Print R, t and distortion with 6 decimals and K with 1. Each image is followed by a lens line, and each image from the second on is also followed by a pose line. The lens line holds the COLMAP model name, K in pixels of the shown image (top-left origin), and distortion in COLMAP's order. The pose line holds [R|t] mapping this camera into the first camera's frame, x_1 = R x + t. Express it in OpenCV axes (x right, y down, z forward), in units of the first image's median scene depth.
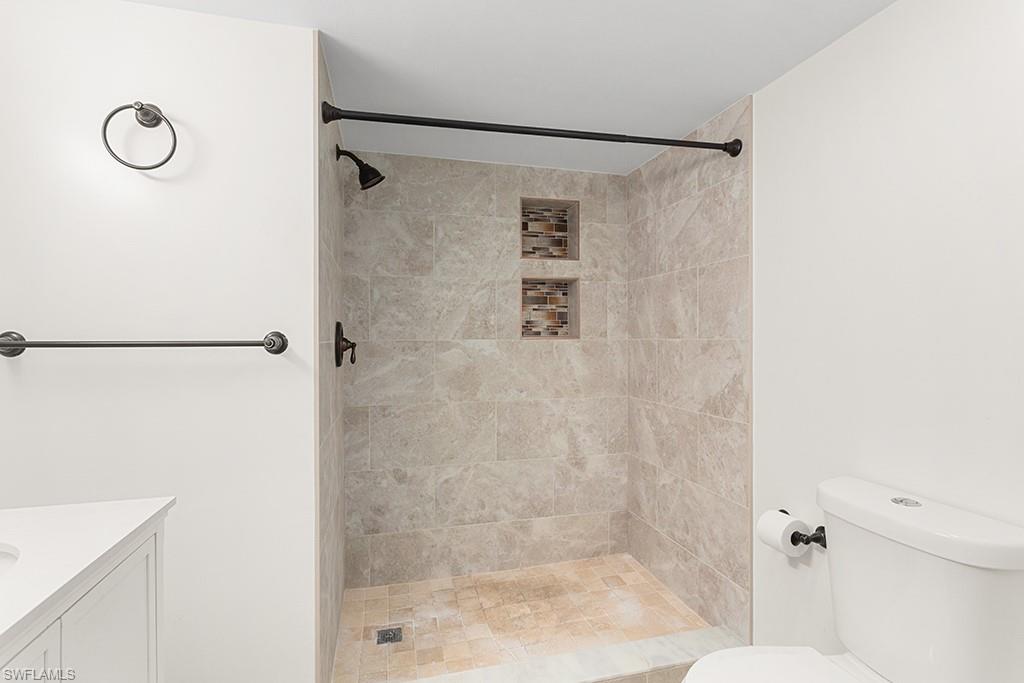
lens RADIAL K [[492.5, 0, 473.1], [0, 492.5, 337.7], [0, 0, 1]] dist [-0.002668, 0.002199]
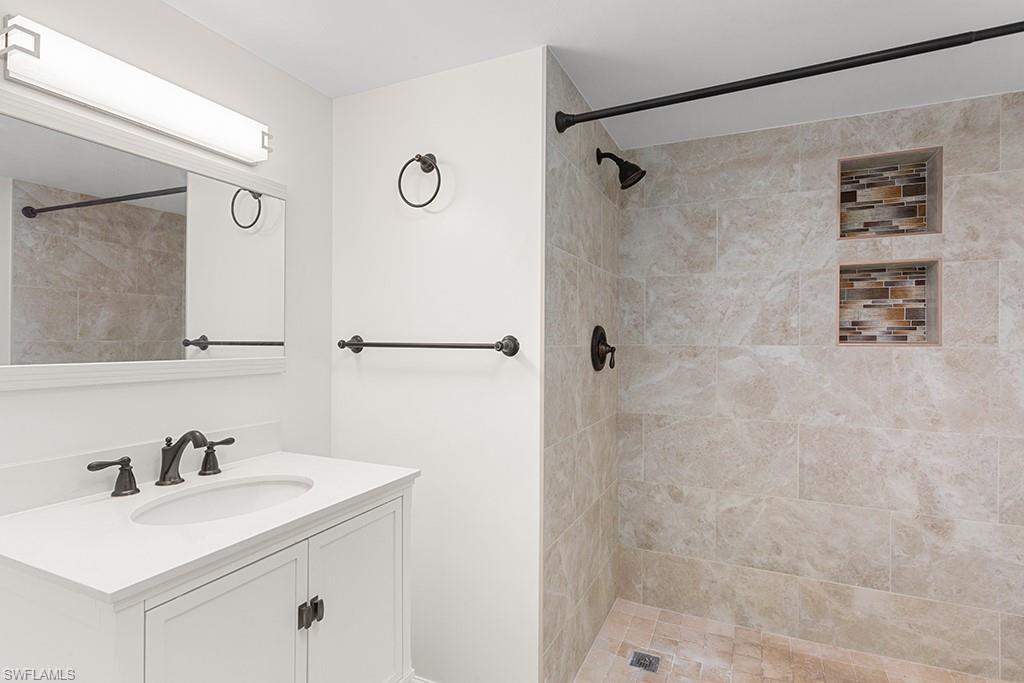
lens RADIAL K [[492.5, 0, 509.2], [0, 492.5, 339.3], [0, 0, 1]] dist [-0.002668, 0.002199]
pose [[0.787327, 0.005274, -0.616513, 0.169470], [-0.008562, 0.999961, -0.002379, -0.000643], [0.616476, 0.007152, 0.787342, 0.087300]]
